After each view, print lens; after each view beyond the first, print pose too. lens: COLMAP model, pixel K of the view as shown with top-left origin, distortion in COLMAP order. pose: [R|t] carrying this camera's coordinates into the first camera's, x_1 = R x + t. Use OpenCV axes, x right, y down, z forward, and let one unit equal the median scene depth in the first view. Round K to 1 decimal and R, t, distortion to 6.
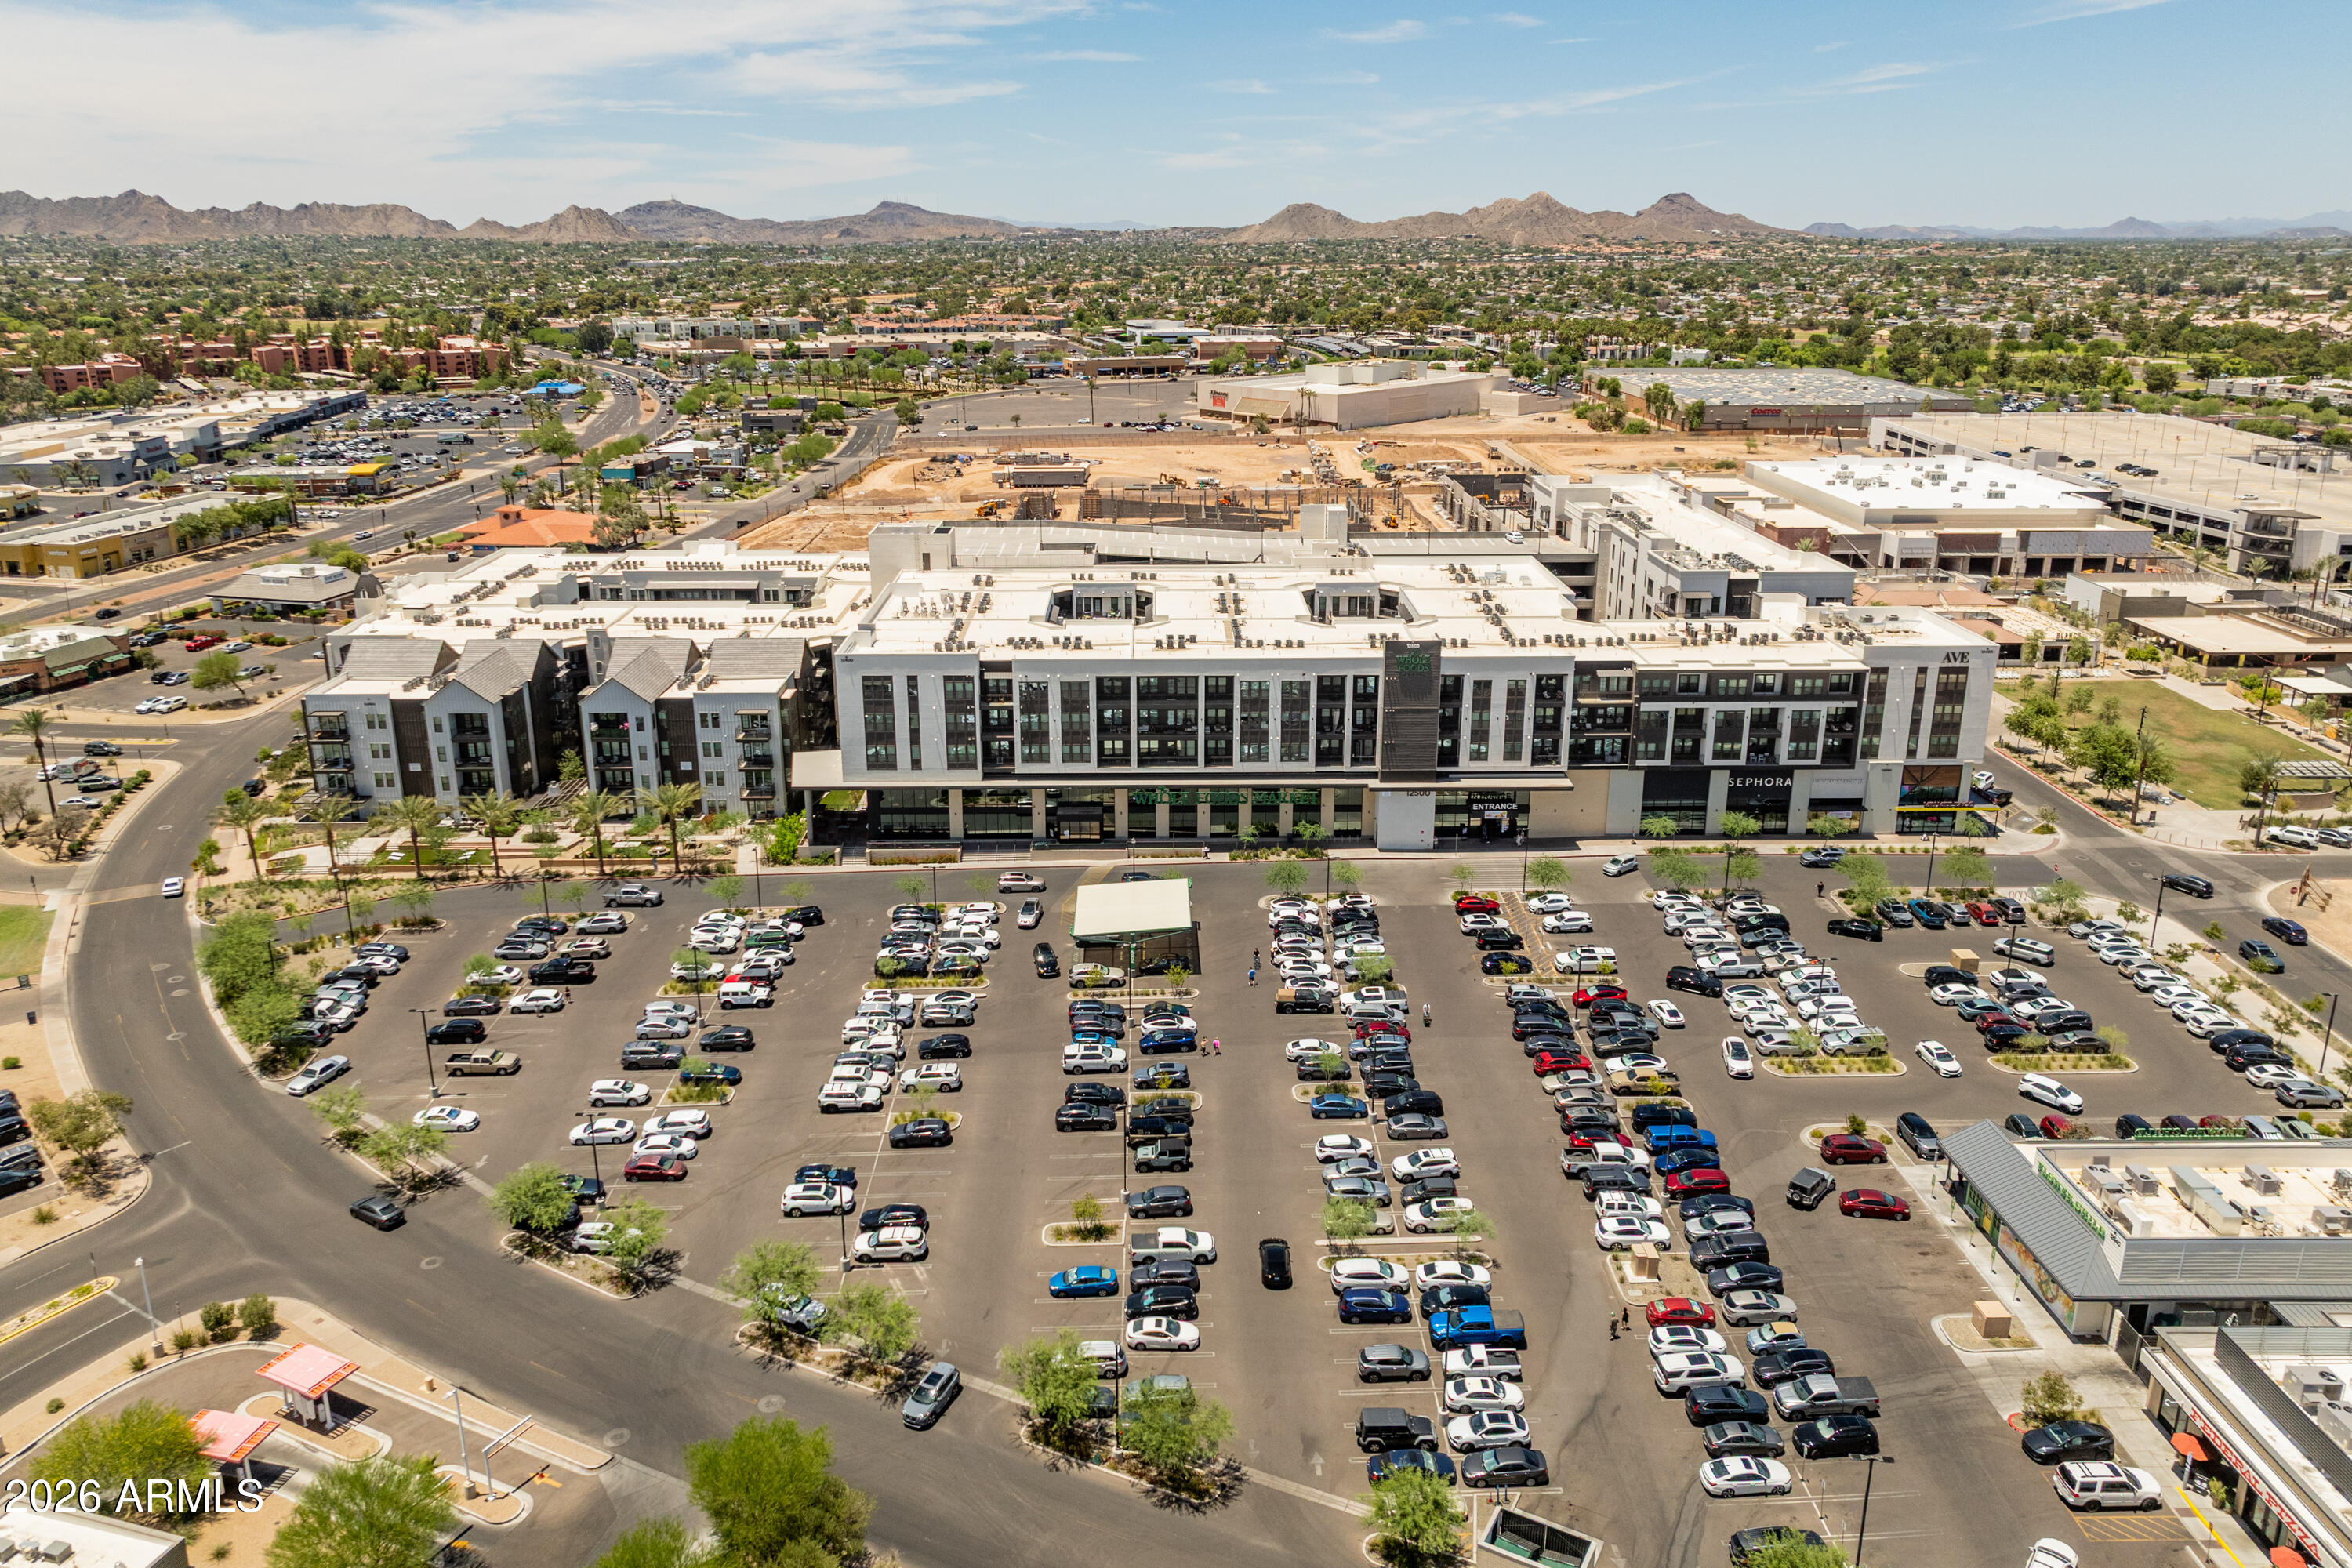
lens RADIAL K [[1618.2, 0, 1182.8], [0, 1618.2, 746.1], [0, 0, 1]] dist [-0.006241, 0.002226]
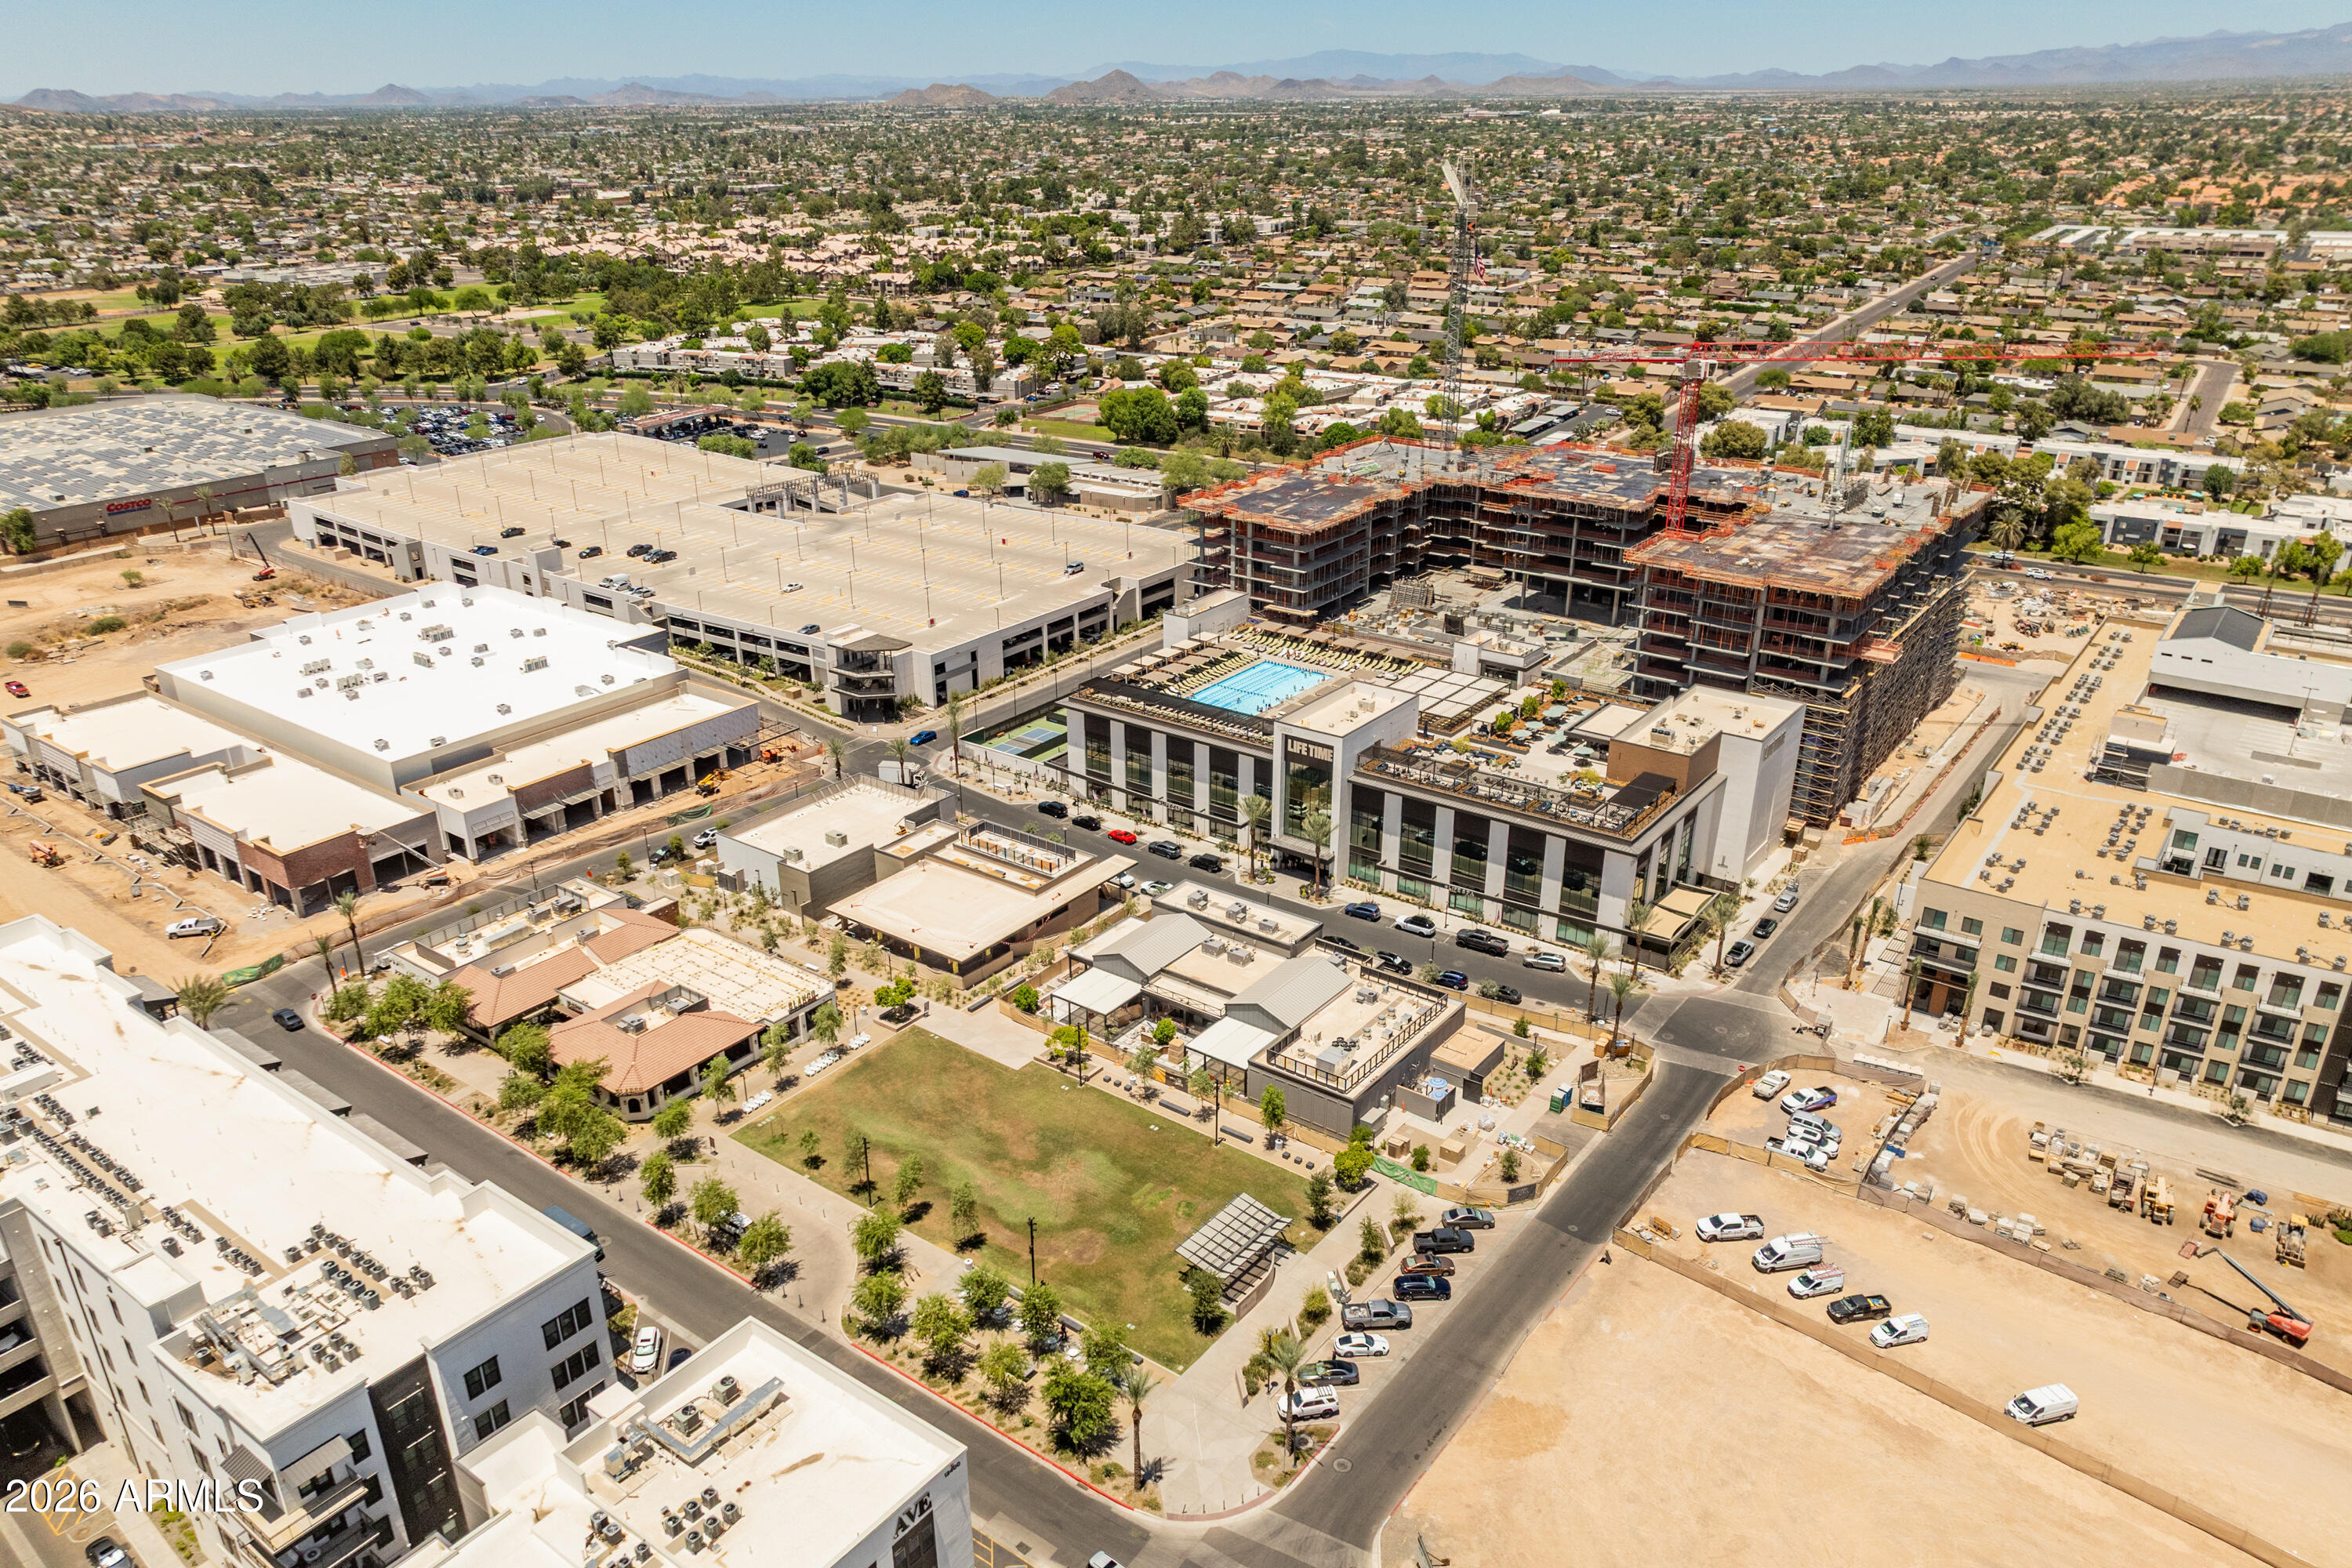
lens RADIAL K [[1618.2, 0, 1182.8], [0, 1618.2, 746.1], [0, 0, 1]] dist [-0.006241, 0.002226]
pose [[0.592452, -0.303964, 0.746061, 0.099227], [0.247557, 0.949970, 0.190455, -0.175817], [-0.766626, 0.071857, 0.638060, 0.268282]]
